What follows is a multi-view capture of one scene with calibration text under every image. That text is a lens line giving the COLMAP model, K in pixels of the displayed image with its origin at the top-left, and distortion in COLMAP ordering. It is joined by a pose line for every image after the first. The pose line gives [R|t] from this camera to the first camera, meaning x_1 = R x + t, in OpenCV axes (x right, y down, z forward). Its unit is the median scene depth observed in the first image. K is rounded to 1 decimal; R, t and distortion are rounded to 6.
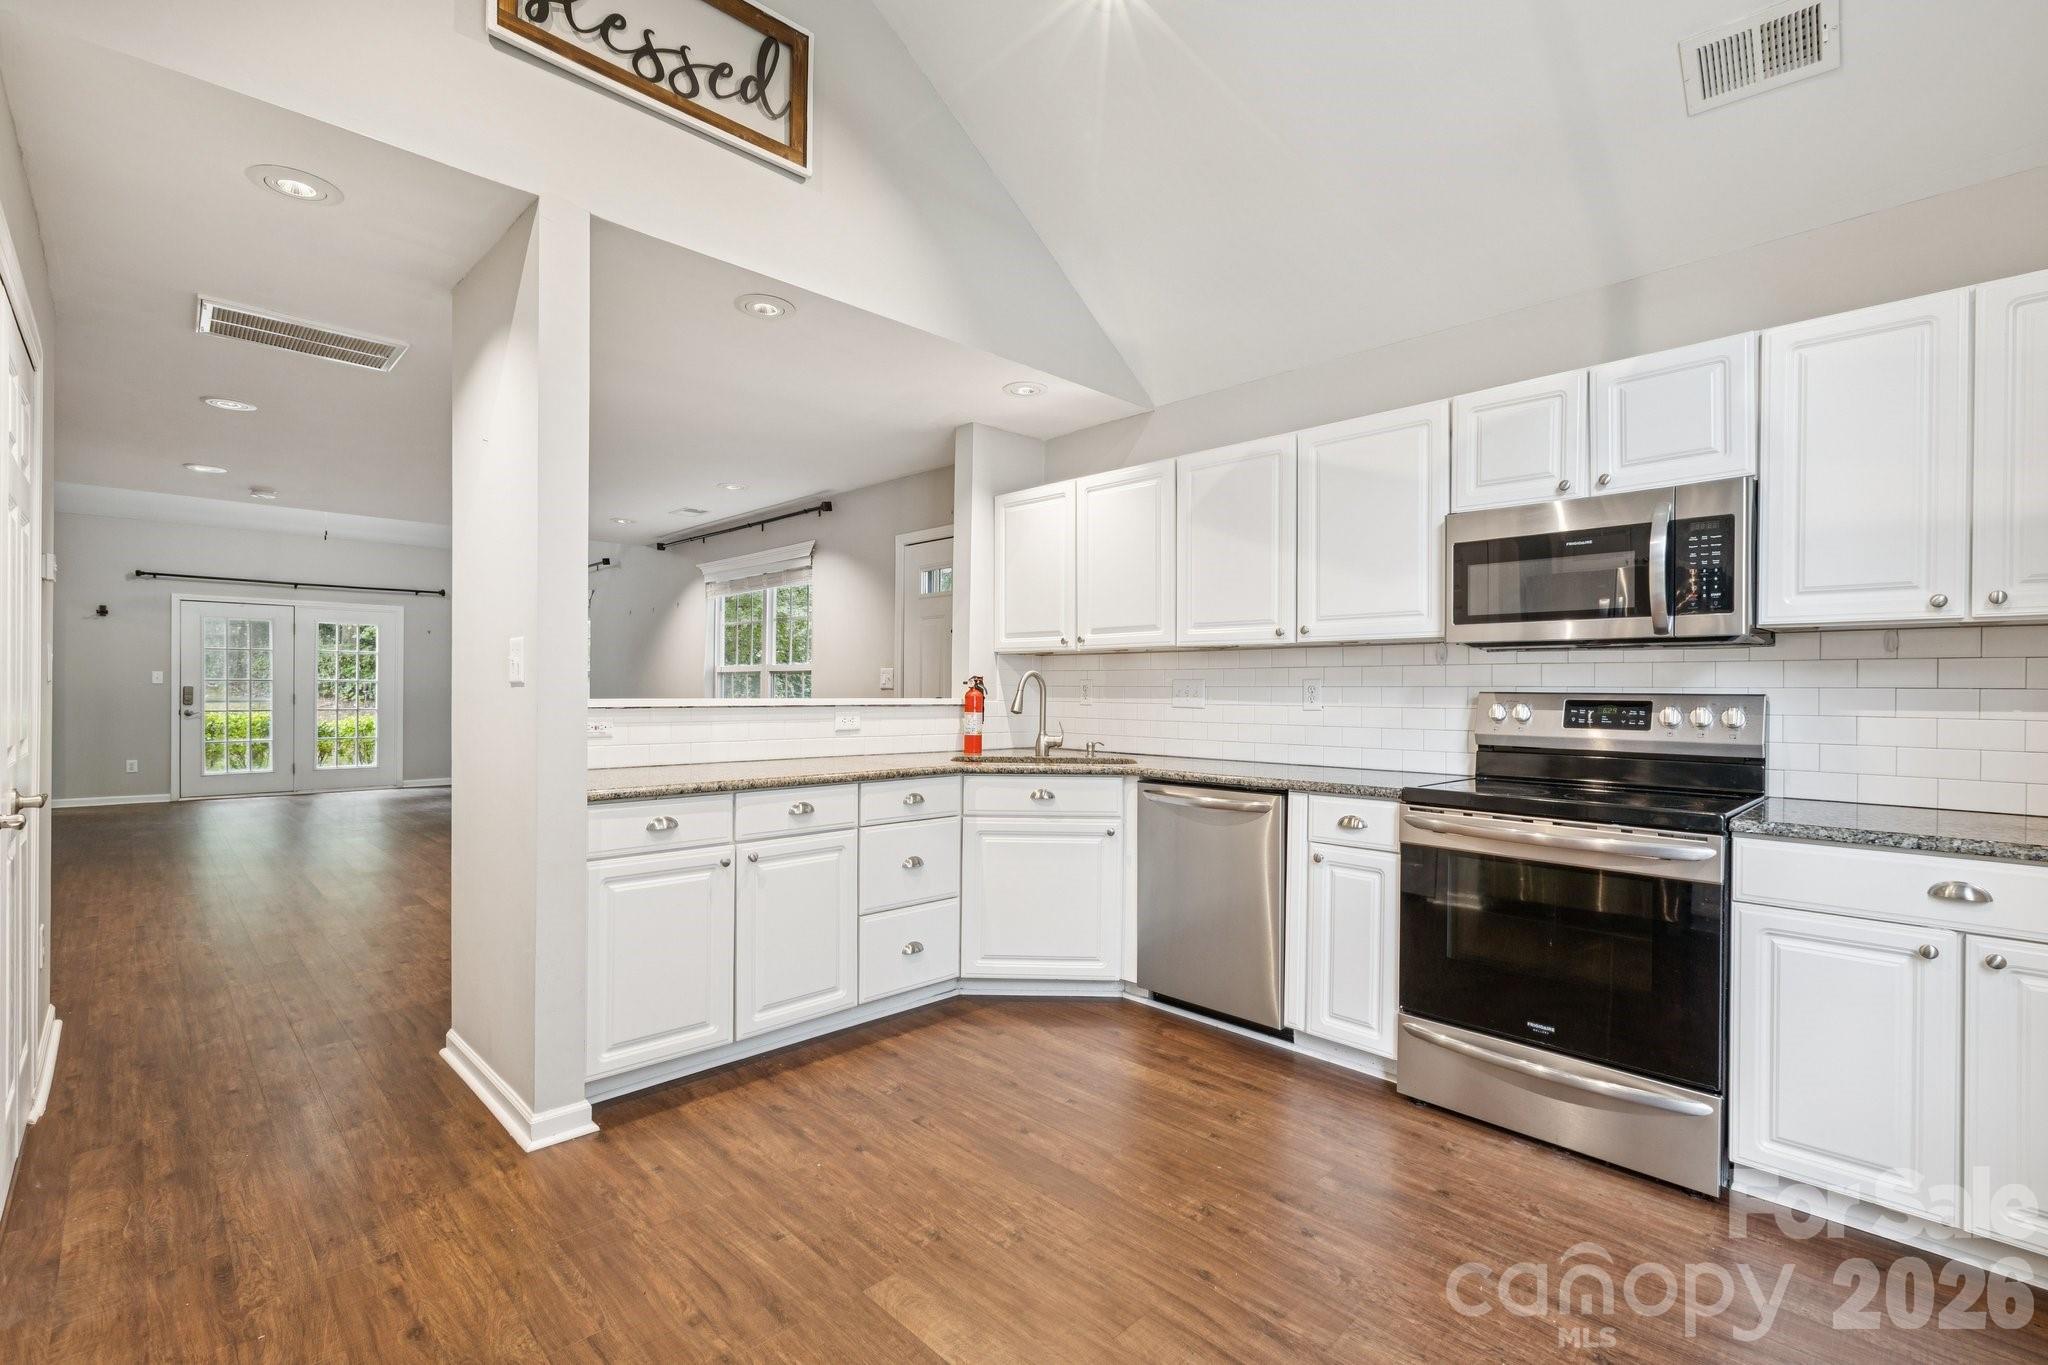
lens RADIAL K [[924.8, 0, 1028.9], [0, 924.8, 692.9], [0, 0, 1]] dist [0.002908, -0.000730]
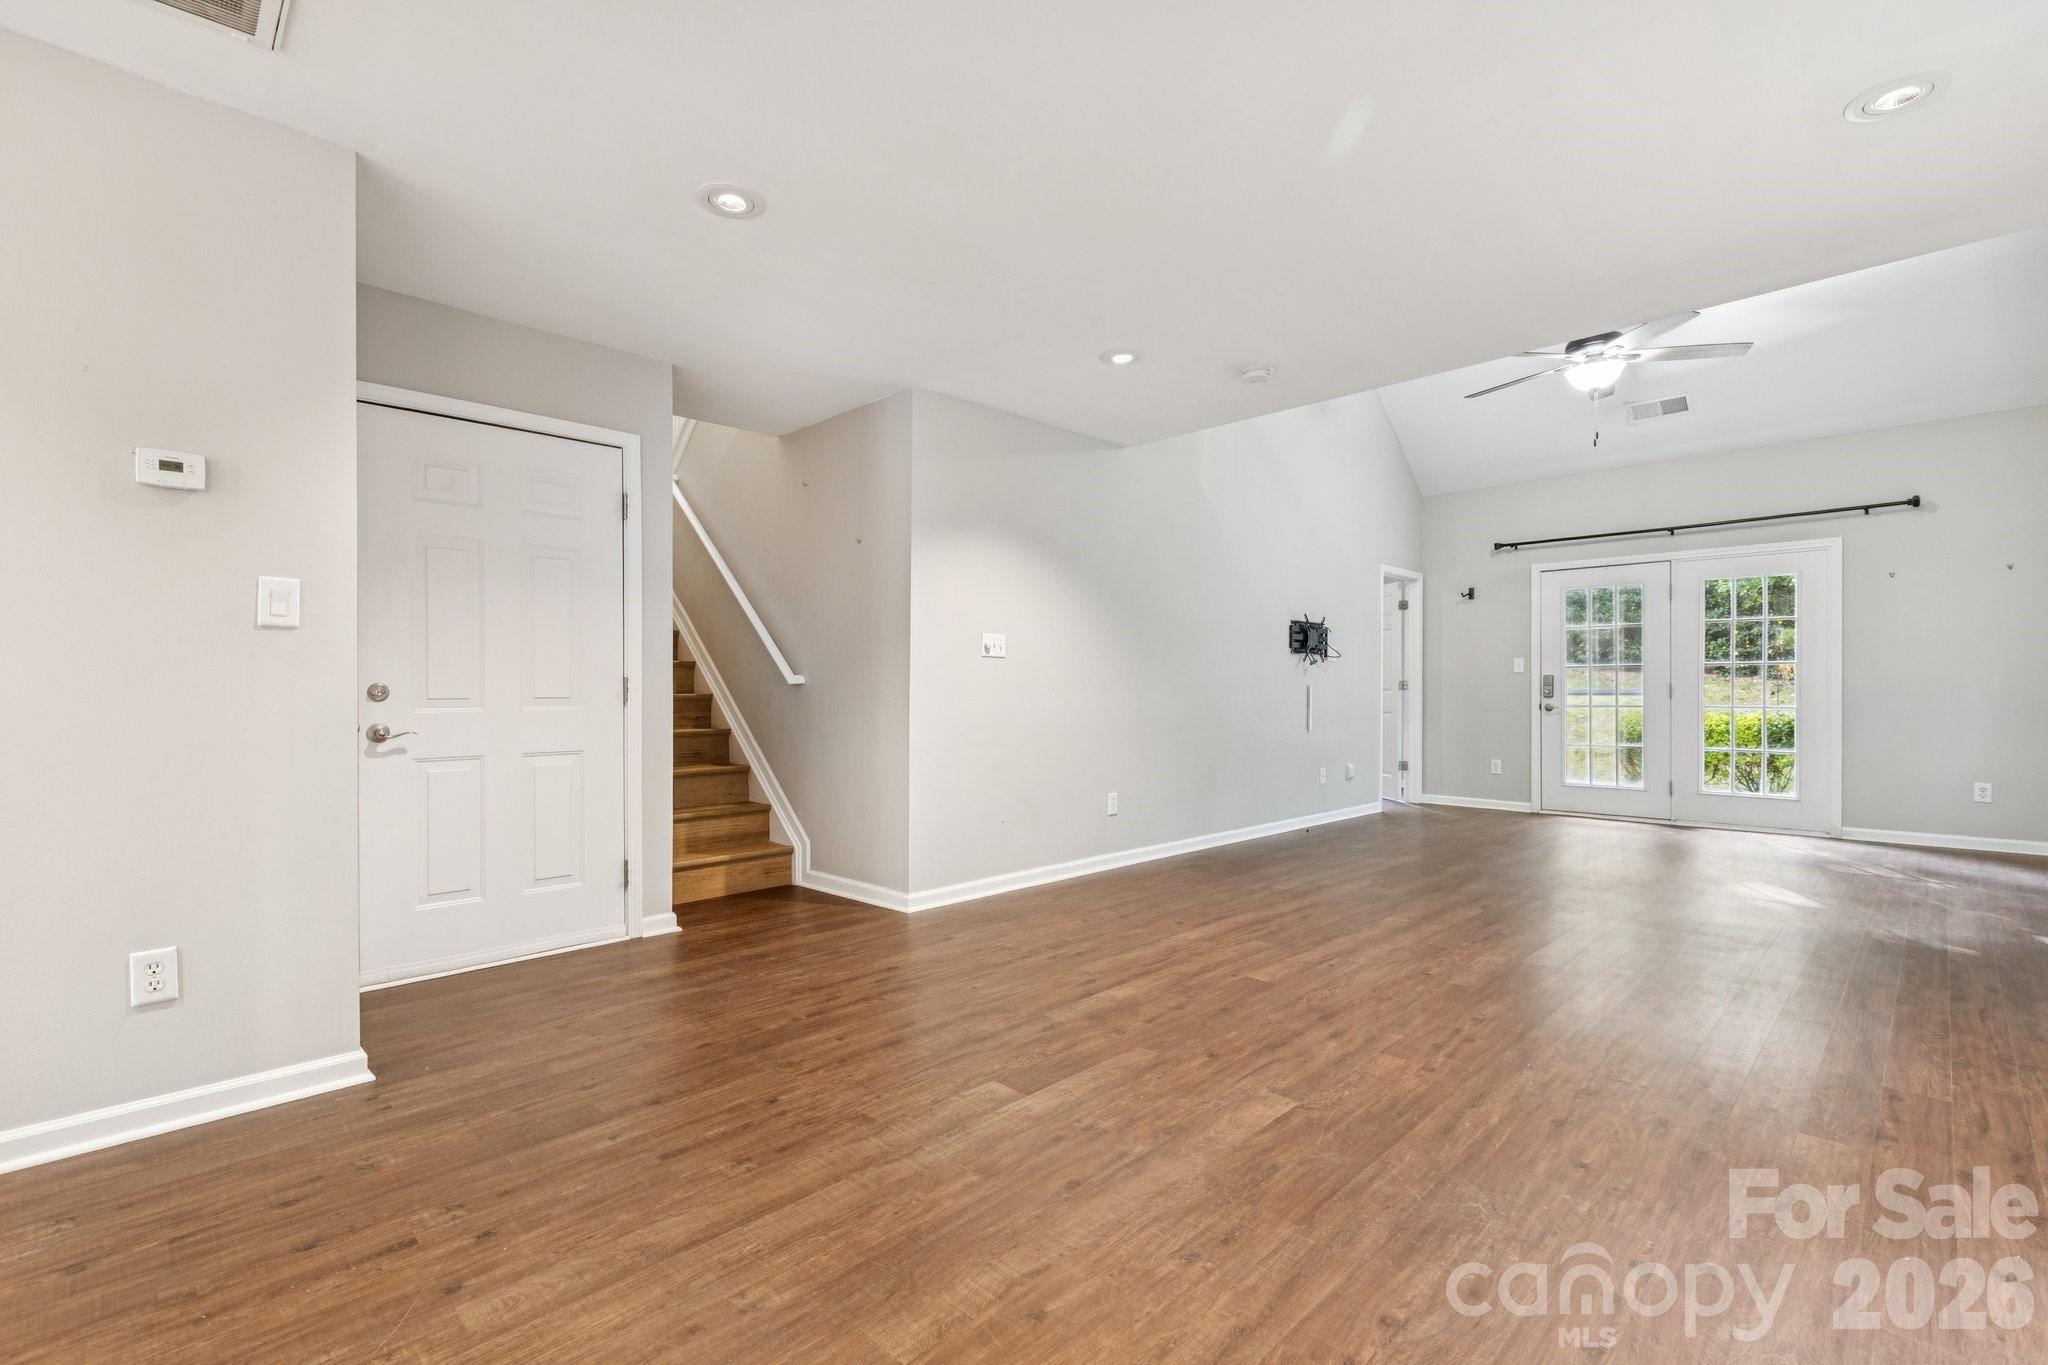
lens RADIAL K [[924.8, 0, 1030.8], [0, 924.8, 685.1], [0, 0, 1]] dist [0.002908, -0.000730]
pose [[0.027449, -0.013479, -0.999532, -0.301932], [-0.003731, 0.999901, -0.013587, 0.045025], [0.999616, 0.004102, 0.027396, 1.585662]]
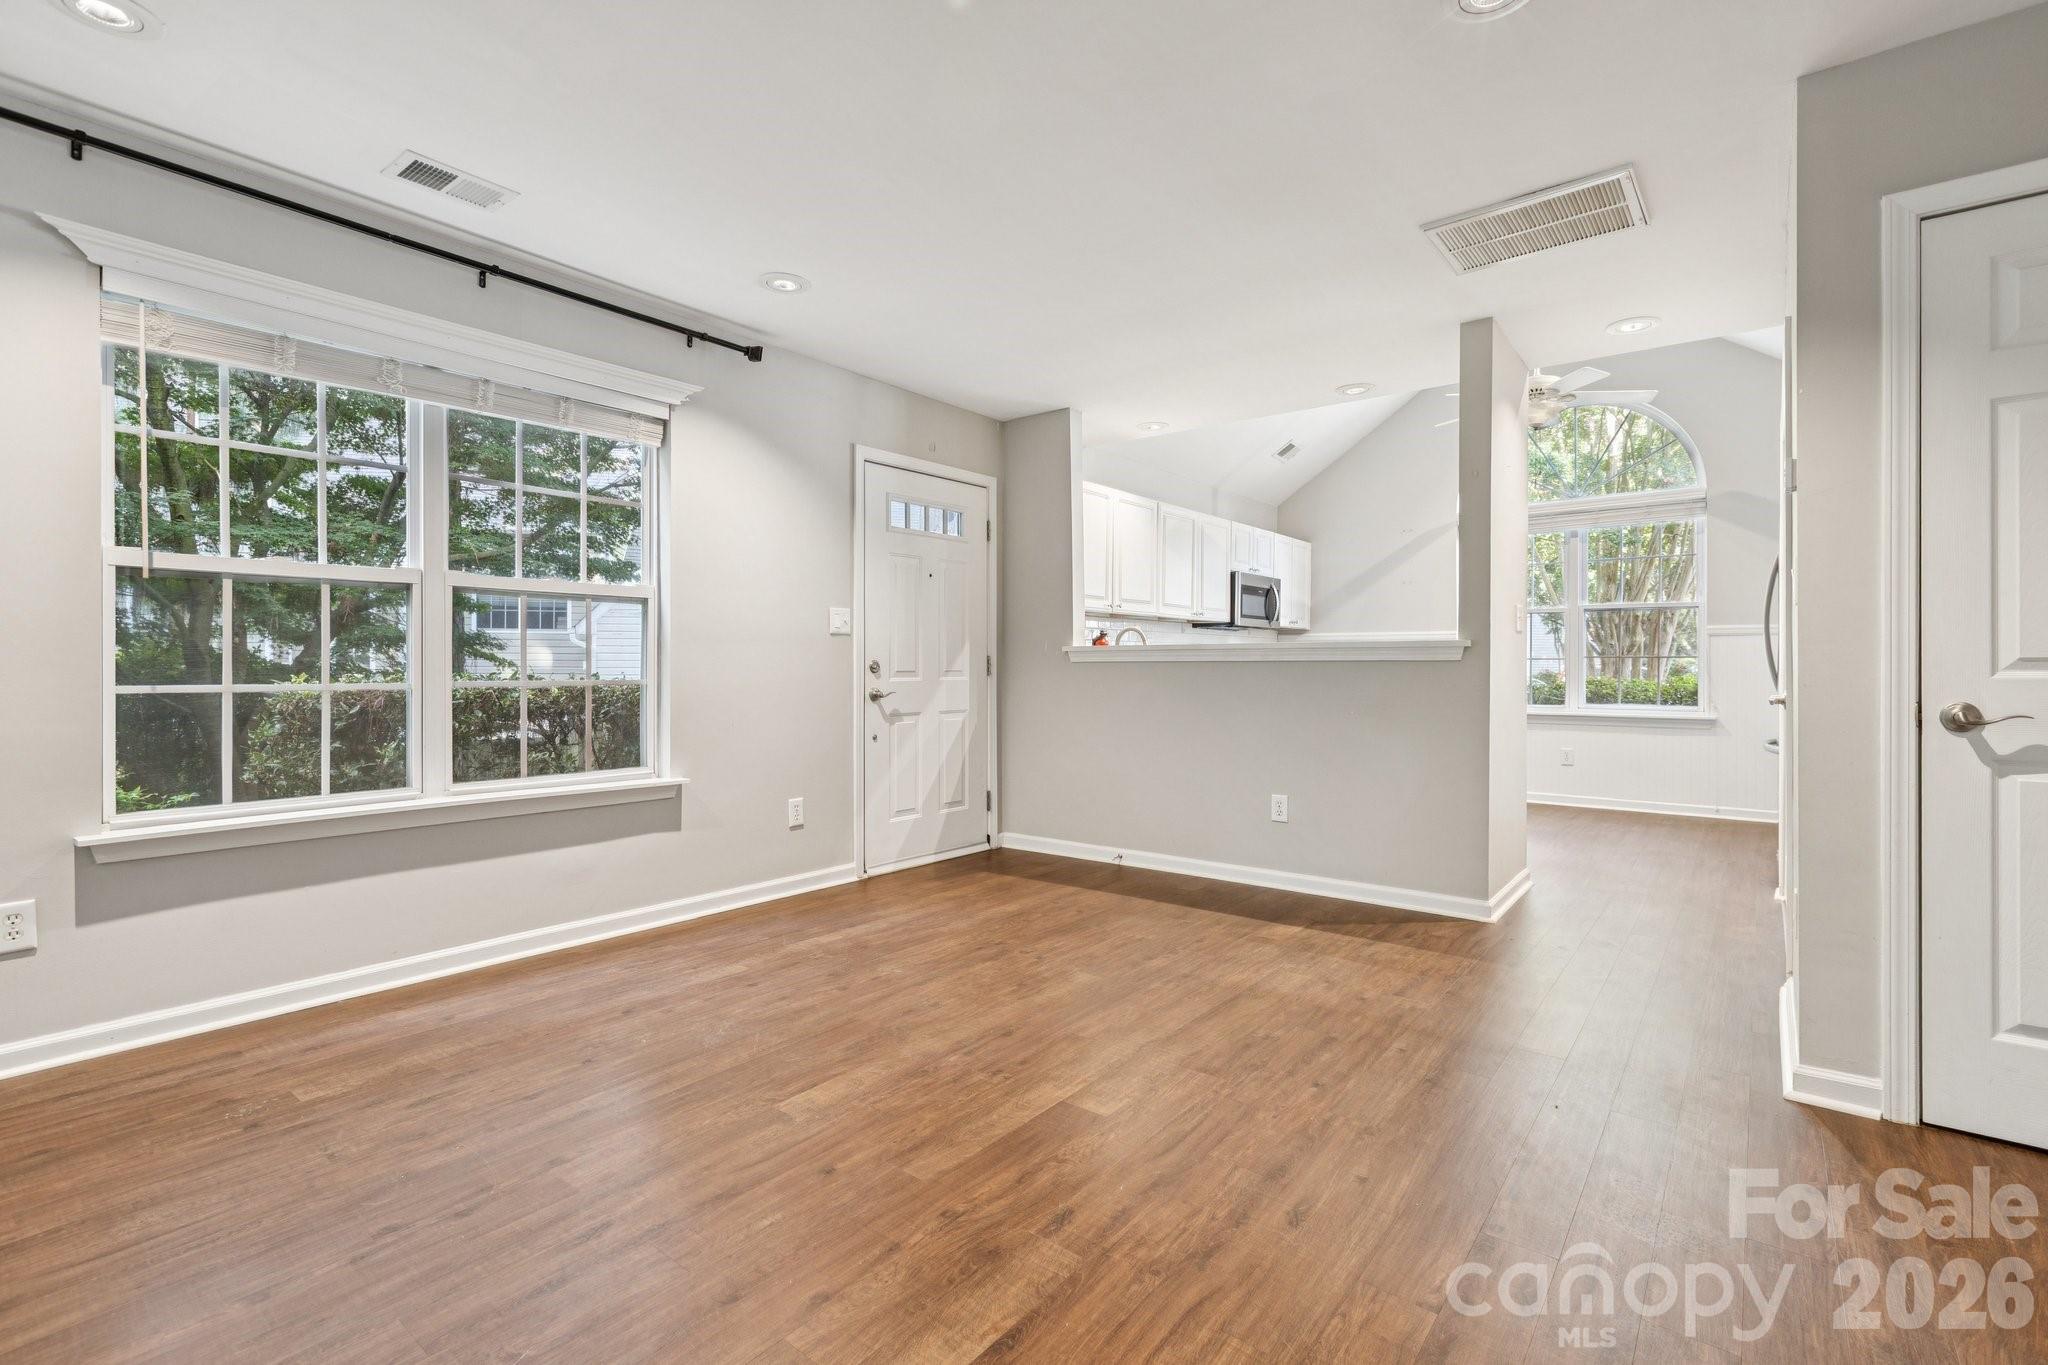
lens RADIAL K [[924.8, 0, 1013.9], [0, 924.8, 665.3], [0, 0, 1]] dist [0.002908, -0.000730]
pose [[-0.116893, -0.005755, 0.993128, -1.724655], [0.002391, 0.999979, 0.006076, 0.033008], [-0.993142, 0.003085, -0.116876, 1.720396]]
